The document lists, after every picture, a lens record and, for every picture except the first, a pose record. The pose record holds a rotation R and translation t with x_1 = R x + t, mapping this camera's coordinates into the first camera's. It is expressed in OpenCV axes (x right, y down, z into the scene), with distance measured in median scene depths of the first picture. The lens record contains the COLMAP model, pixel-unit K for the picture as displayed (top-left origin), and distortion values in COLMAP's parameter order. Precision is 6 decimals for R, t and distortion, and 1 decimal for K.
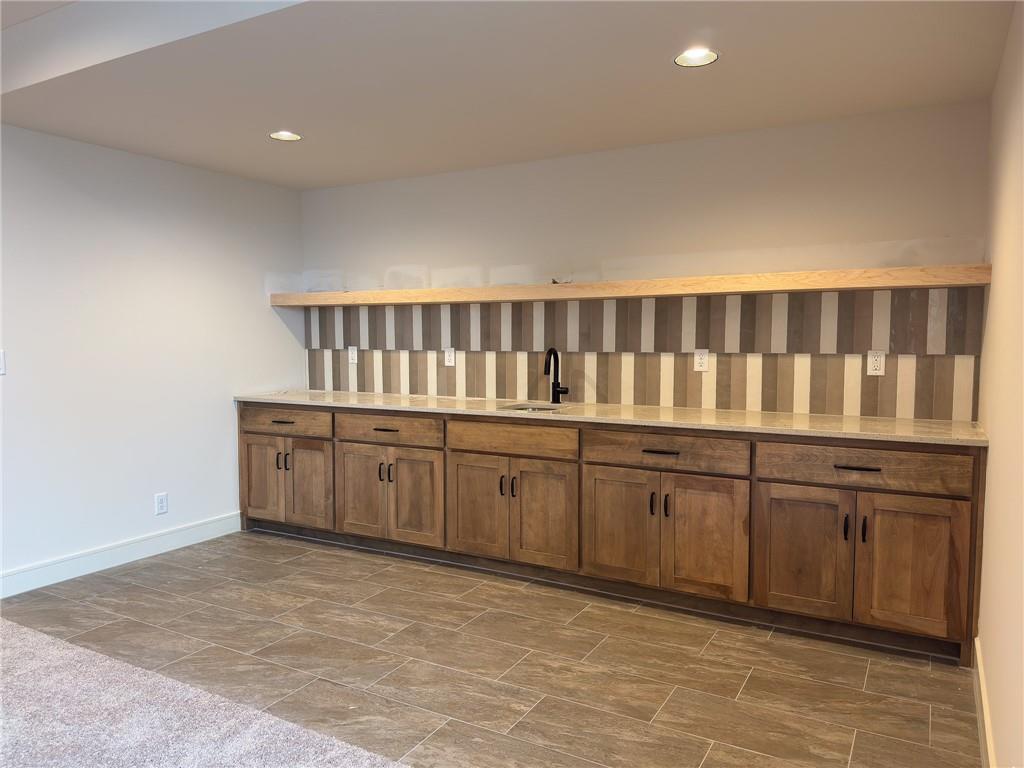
lens RADIAL K [[745.6, 0, 502.4], [0, 745.6, 390.0], [0, 0, 1]] dist [0.045070, -0.048023]
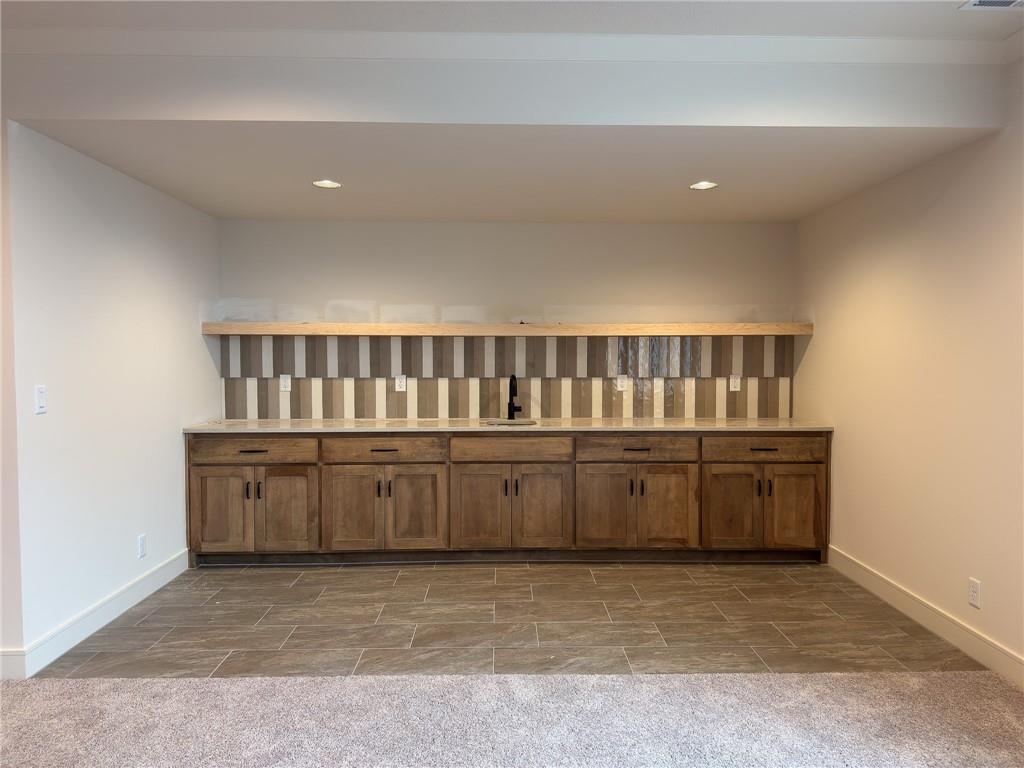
lens RADIAL K [[745.6, 0, 507.6], [0, 745.6, 382.5], [0, 0, 1]] dist [0.045070, -0.048023]
pose [[0.849962, -0.018117, 0.526533, -0.687283], [0.036877, 0.999003, -0.025157, -0.014800], [-0.525552, 0.040799, 0.849783, -0.055220]]
